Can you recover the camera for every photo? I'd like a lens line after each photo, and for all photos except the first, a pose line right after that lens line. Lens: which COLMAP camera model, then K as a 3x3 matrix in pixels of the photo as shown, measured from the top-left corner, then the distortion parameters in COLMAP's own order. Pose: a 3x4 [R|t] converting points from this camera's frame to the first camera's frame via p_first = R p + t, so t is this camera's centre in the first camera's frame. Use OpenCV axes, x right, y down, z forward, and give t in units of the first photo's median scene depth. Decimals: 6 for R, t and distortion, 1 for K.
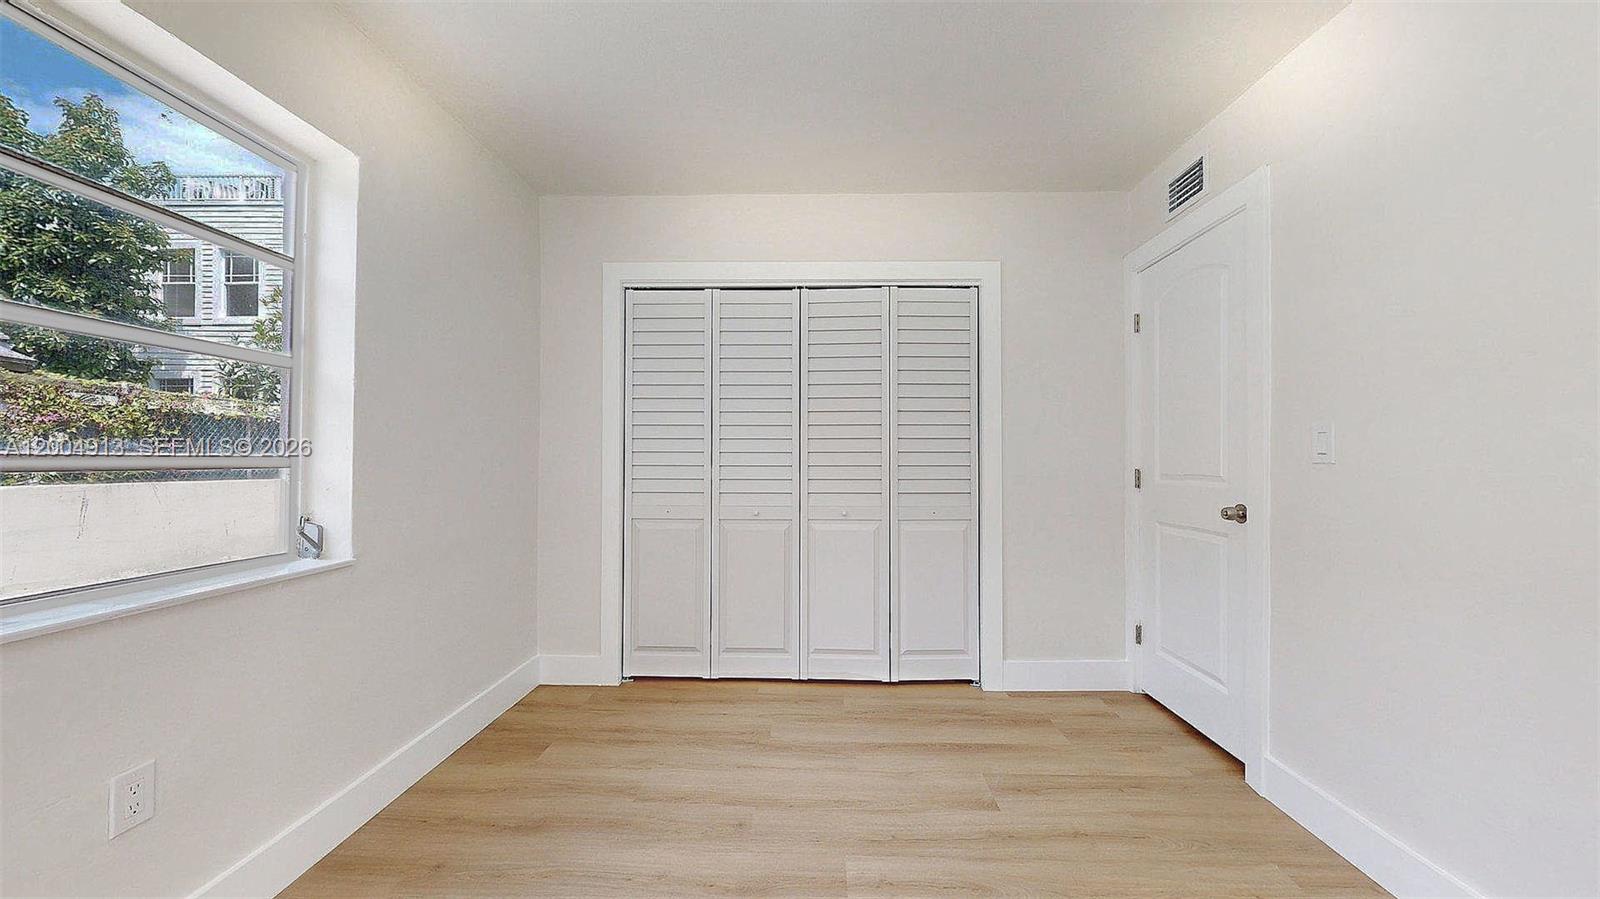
lens RADIAL K [[586.0, 0, 804.9], [0, 586.0, 455.7], [0, 0, 1]] dist [0.006930, 0.000405]
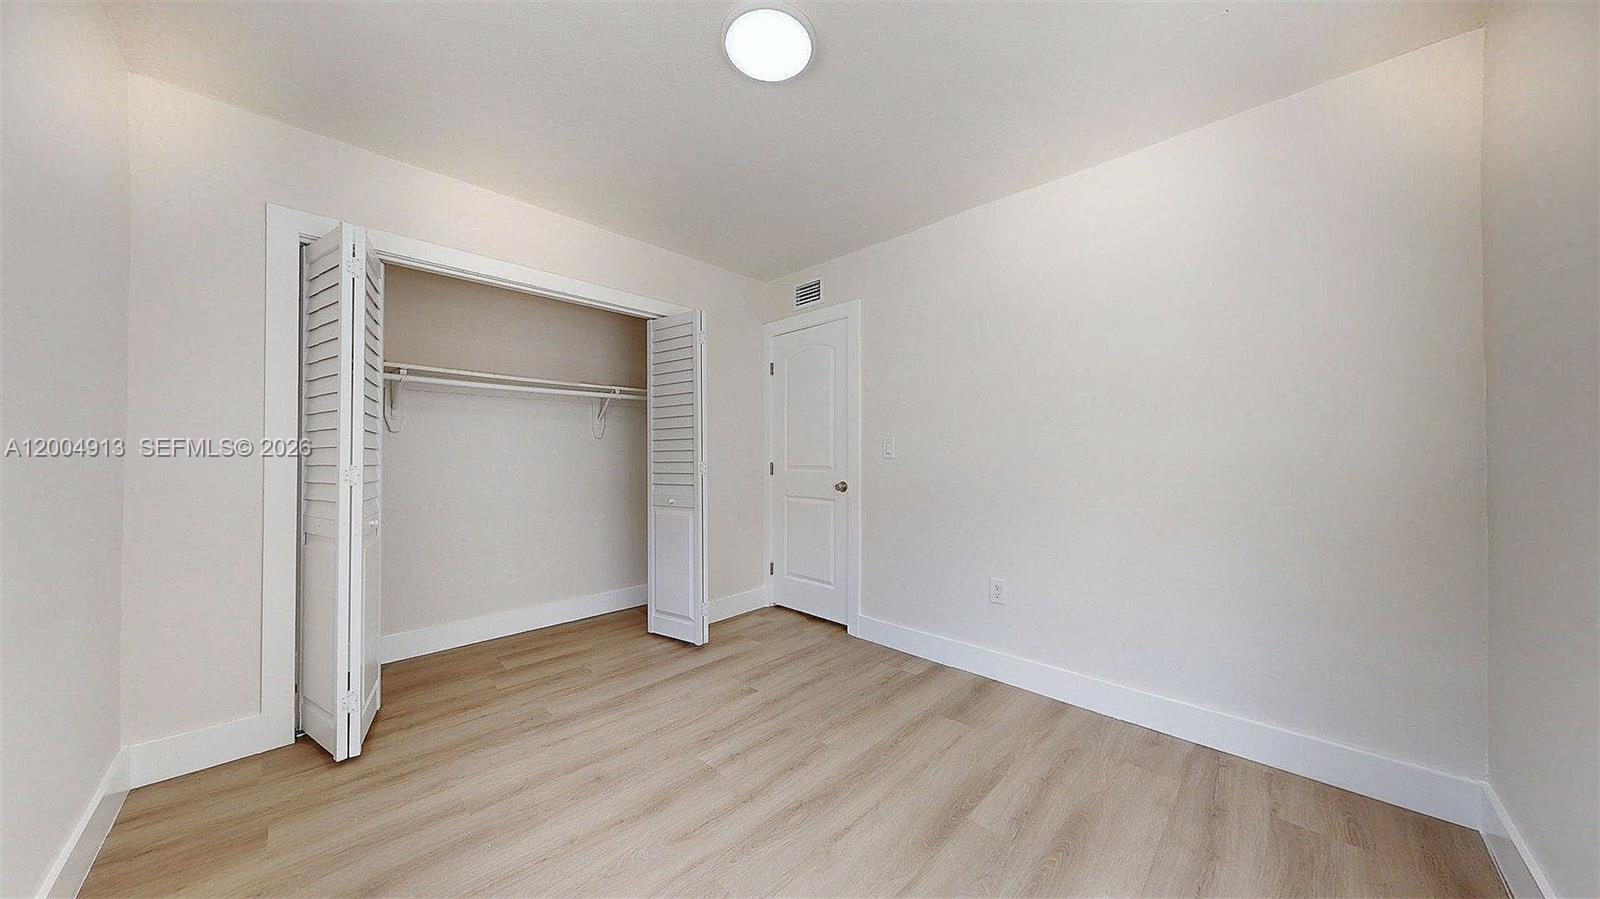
lens RADIAL K [[504.6, 0, 804.4], [0, 504.6, 453.8], [0, 0, 1]] dist [0.006124, -0.000262]
pose [[0.682062, 0.000634, 0.731294, -0.395659], [-0.001543, 0.999999, 0.000573, -0.002103], [-0.731293, -0.001519, 0.682062, 0.026694]]
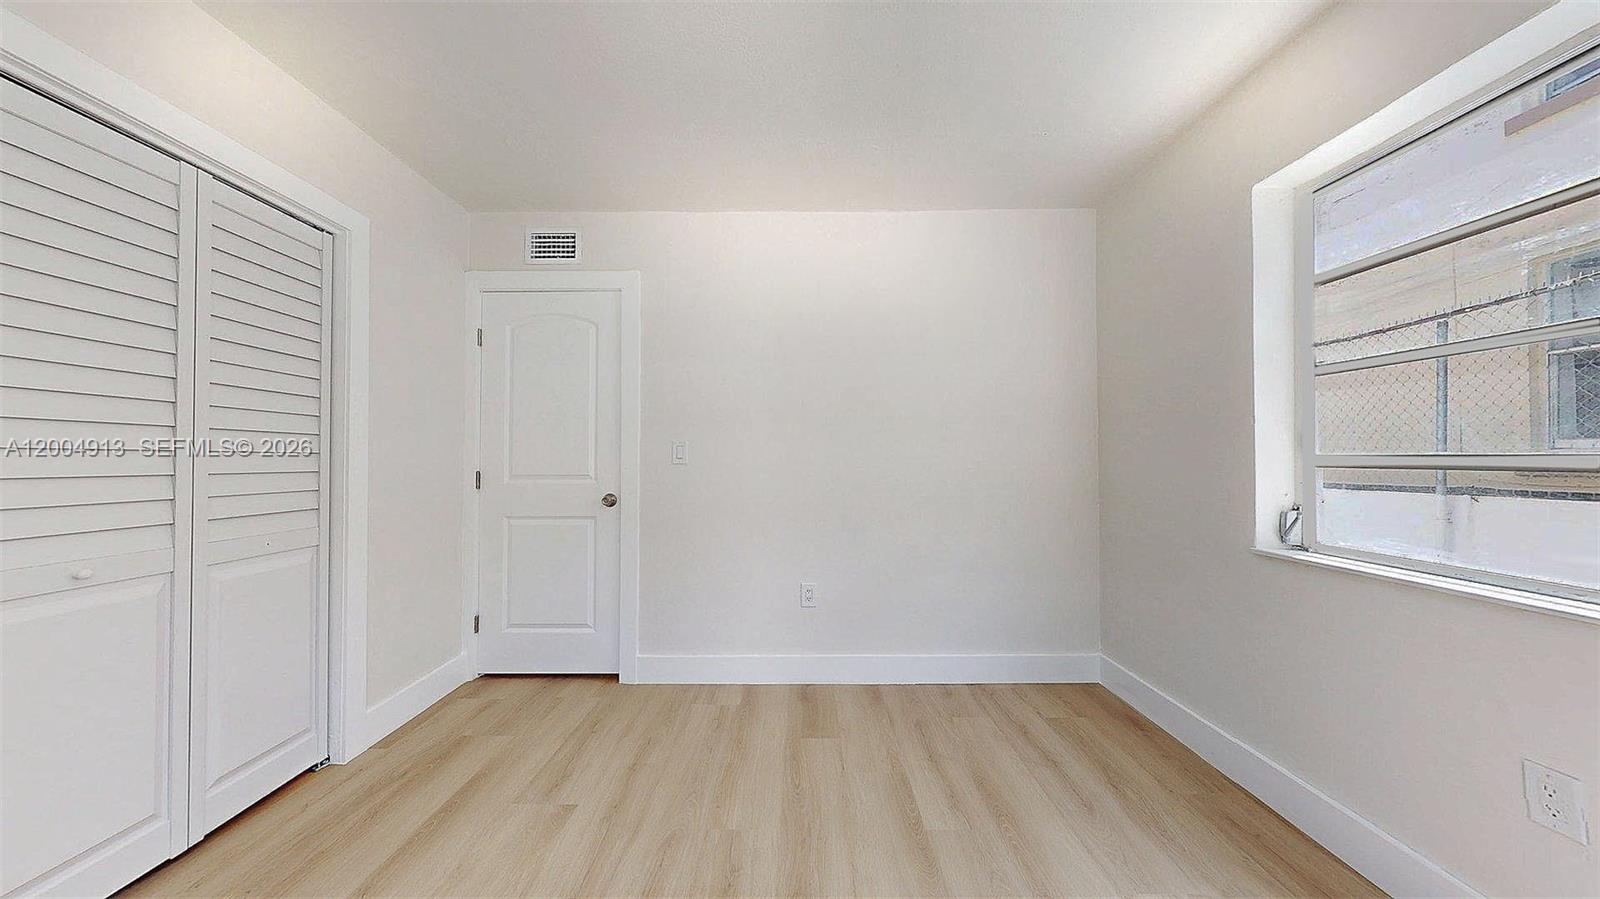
lens RADIAL K [[504.6, 0, 796.7], [0, 504.6, 455.8], [0, 0, 1]] dist [0.006124, -0.000262]
pose [[-0.009715, 0.012668, 0.999873, -0.418622], [-0.002172, 0.999917, -0.012690, 0.004191], [-0.999950, -0.002295, -0.009687, 0.467712]]
